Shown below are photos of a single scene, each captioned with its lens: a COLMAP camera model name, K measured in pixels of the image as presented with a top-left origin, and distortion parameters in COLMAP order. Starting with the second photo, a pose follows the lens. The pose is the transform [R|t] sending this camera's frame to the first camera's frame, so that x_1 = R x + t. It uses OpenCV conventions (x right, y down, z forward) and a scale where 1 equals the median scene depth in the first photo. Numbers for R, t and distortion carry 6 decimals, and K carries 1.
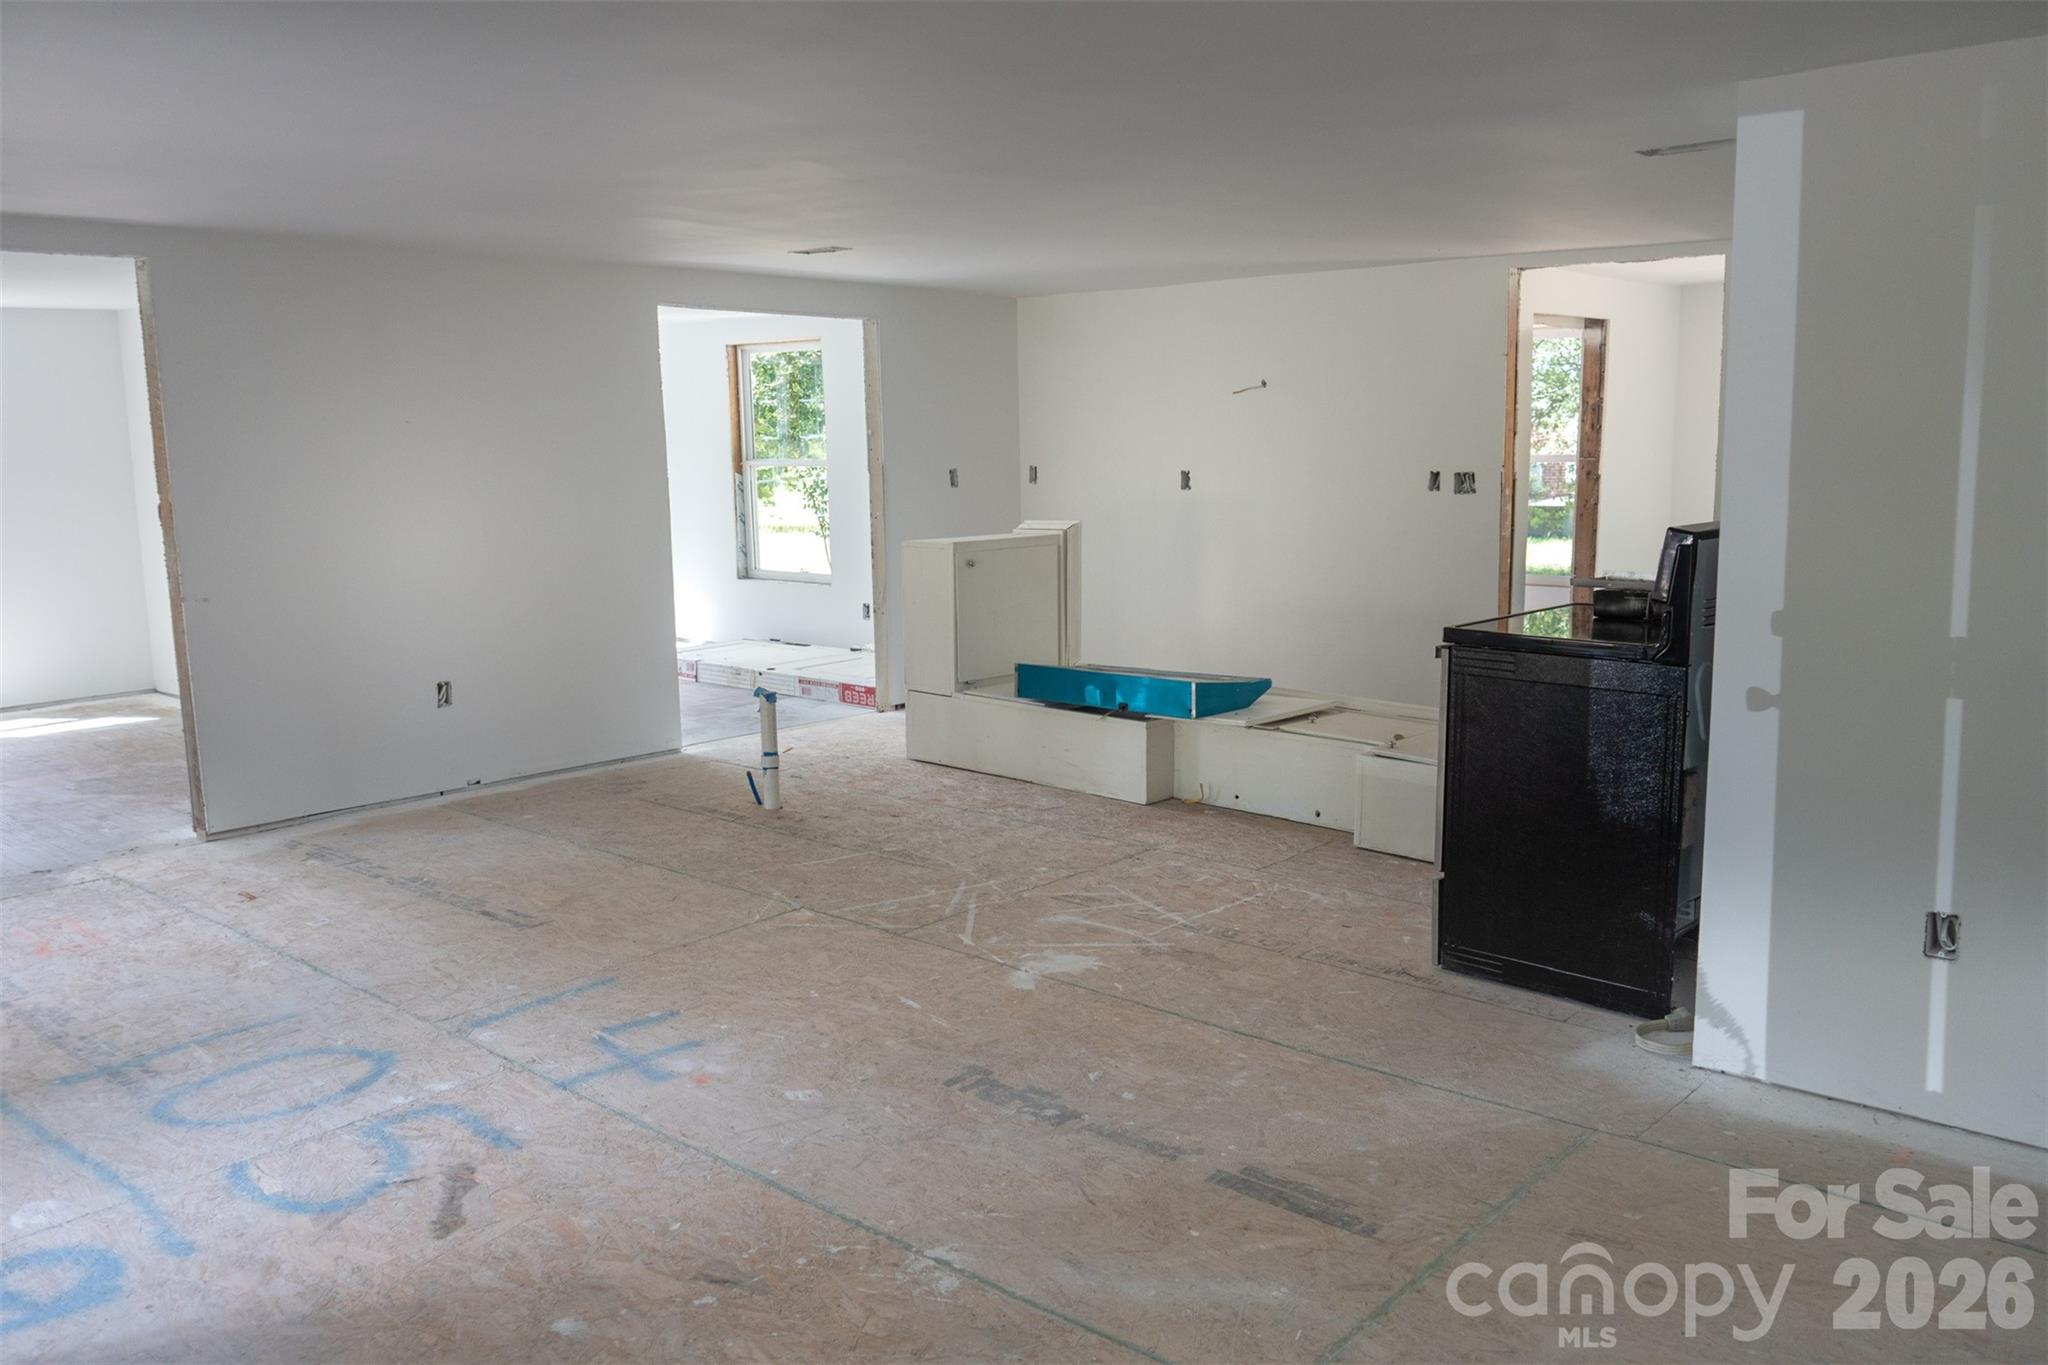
lens RADIAL K [[1604.3, 0, 1024.0], [0, 1604.3, 682.5], [0, 0, 1]] dist [-0.044808, -0.000071]
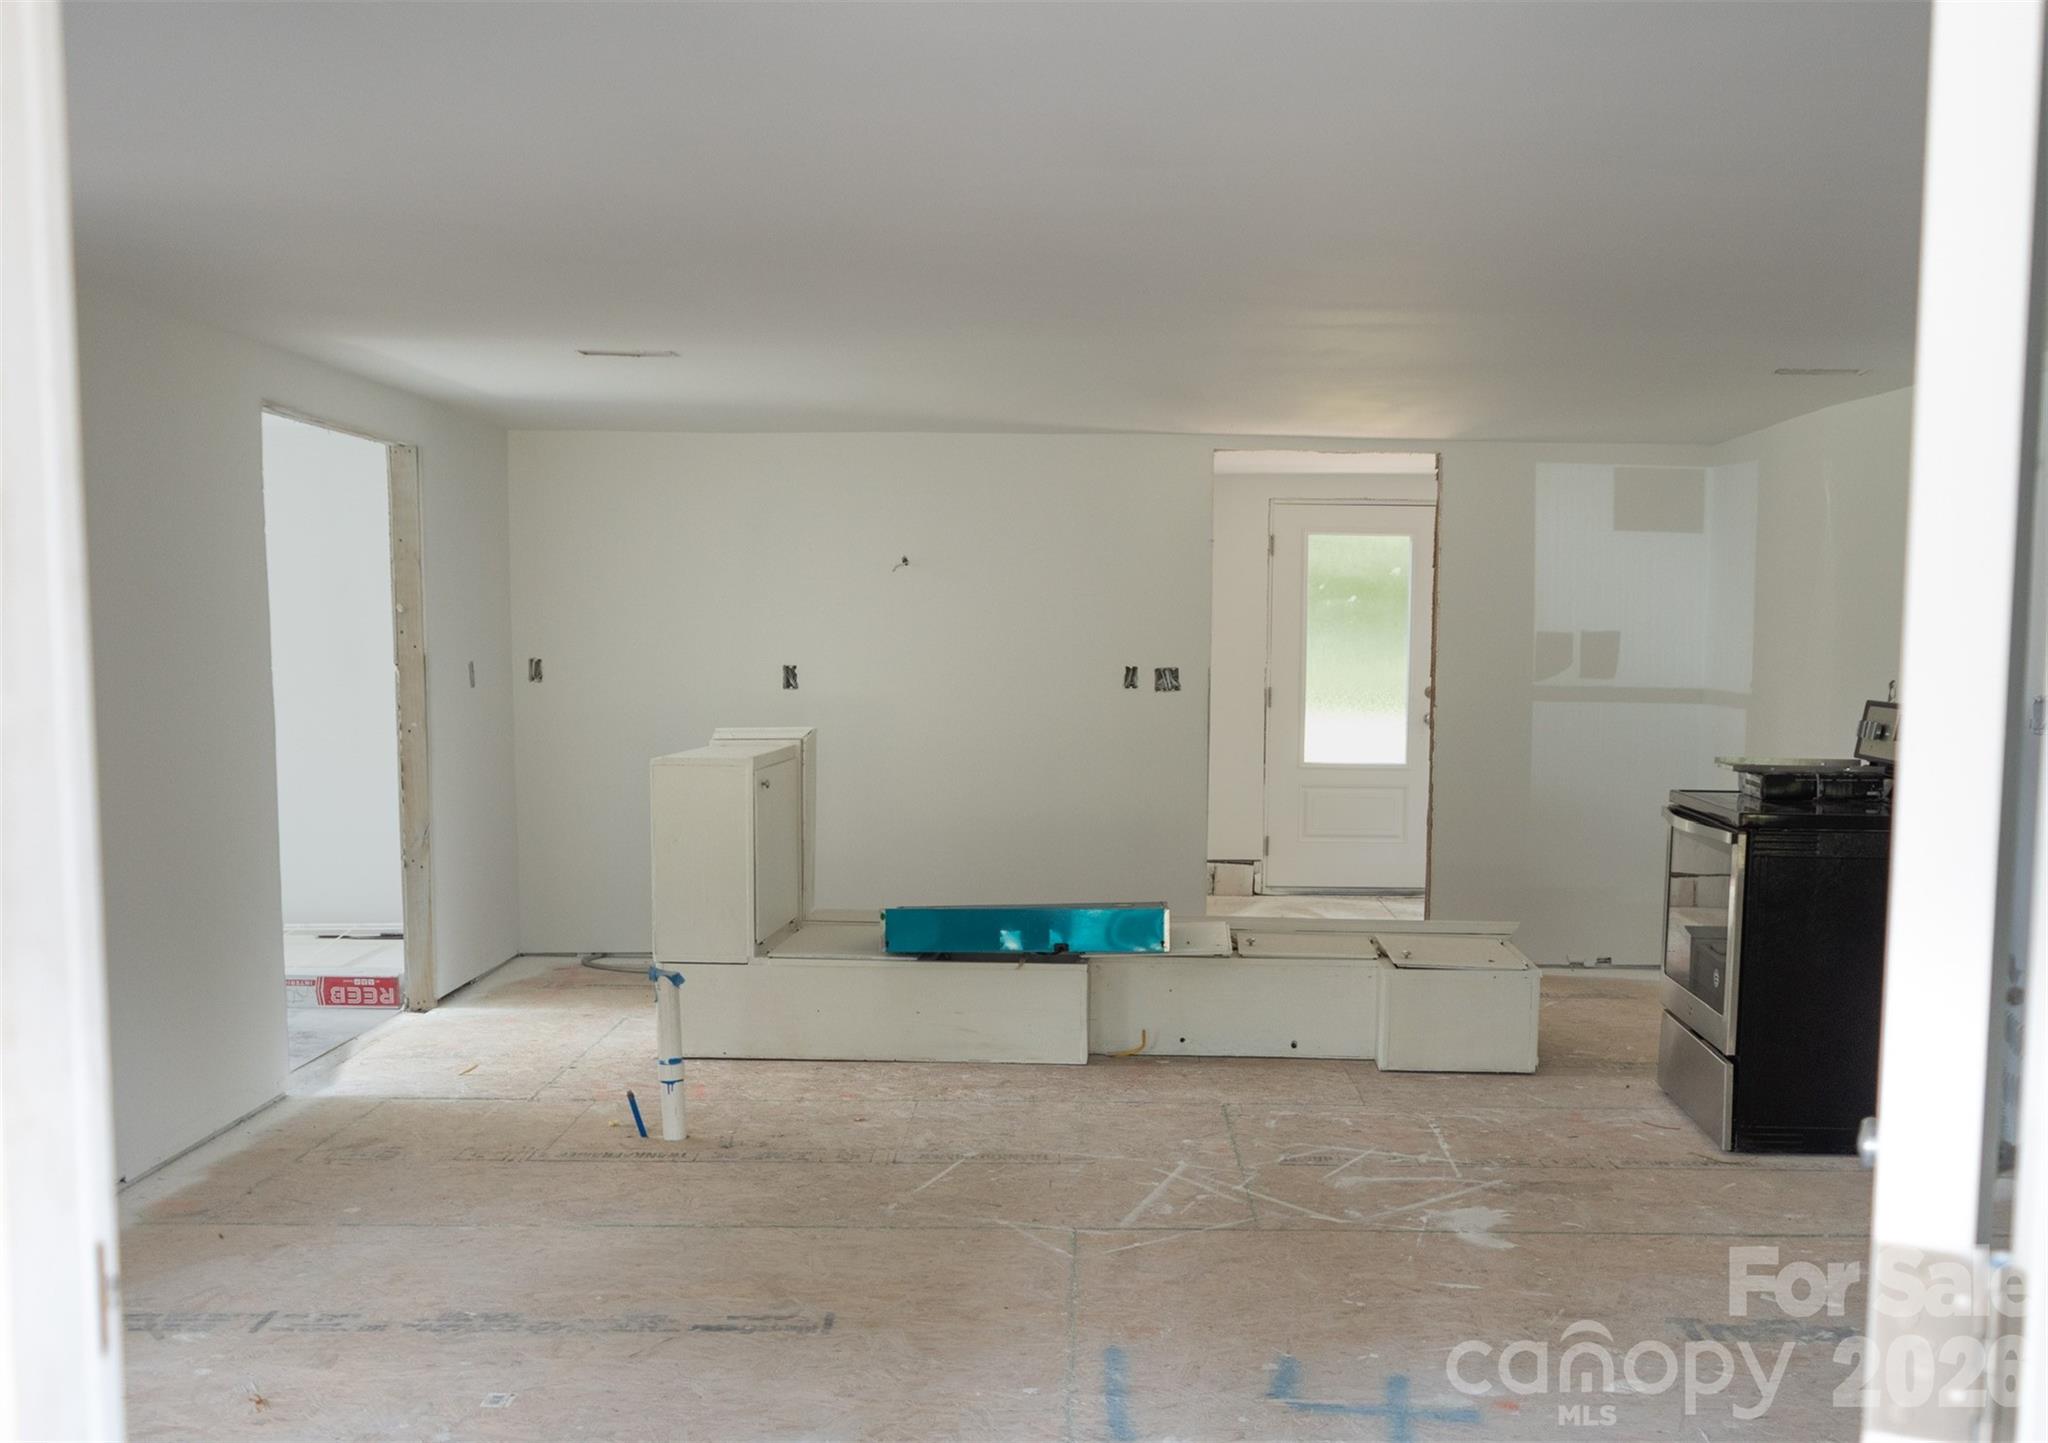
lens RADIAL K [[2033.5, 0, 1023.7], [0, 2033.5, 821.5], [0, 0, 1]] dist [-0.020911, -0.013755]
pose [[0.740757, -0.044617, 0.670289, -0.658754], [0.085109, 0.995985, -0.027760, -0.022677], [-0.666360, 0.077611, 0.741580, 0.238930]]
